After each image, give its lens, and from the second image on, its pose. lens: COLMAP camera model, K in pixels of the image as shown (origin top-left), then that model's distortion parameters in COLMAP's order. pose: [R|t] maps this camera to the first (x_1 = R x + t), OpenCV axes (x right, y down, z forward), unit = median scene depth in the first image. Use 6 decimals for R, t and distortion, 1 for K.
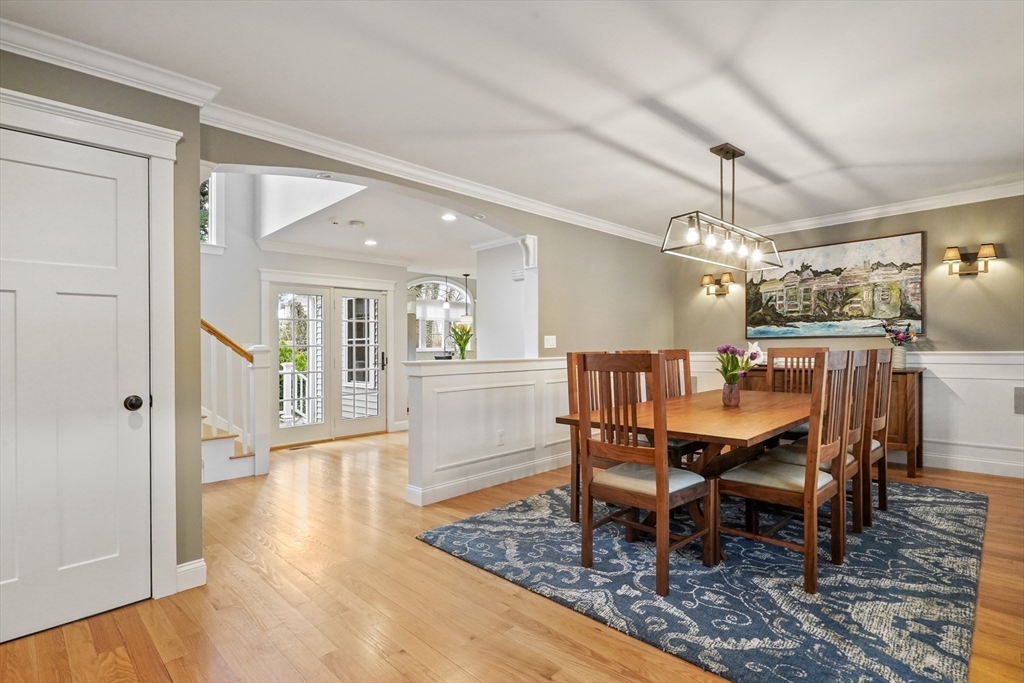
lens RADIAL K [[495.4, 0, 512.7], [0, 495.4, 357.7], [0, 0, 1]] dist [0.002063, -0.000042]
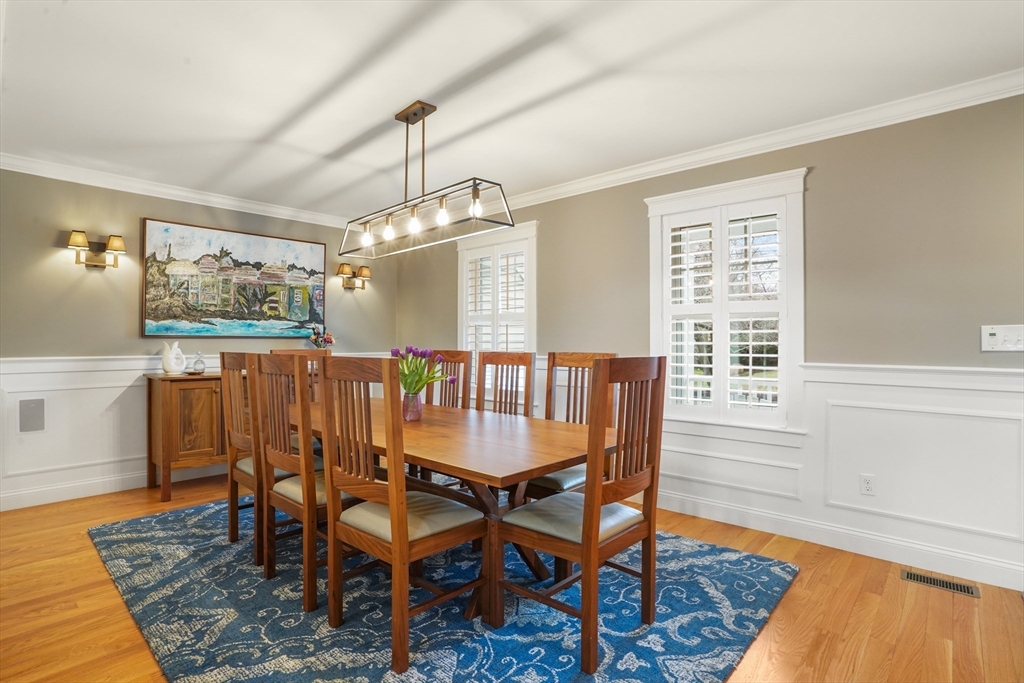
lens RADIAL K [[495.4, 0, 512.7], [0, 495.4, 357.7], [0, 0, 1]] dist [0.002063, -0.000042]
pose [[-0.046471, -0.034195, 0.998334, -0.280998], [0.009117, 0.999358, 0.034654, -0.032363], [-0.998878, 0.010712, -0.046129, 0.578021]]
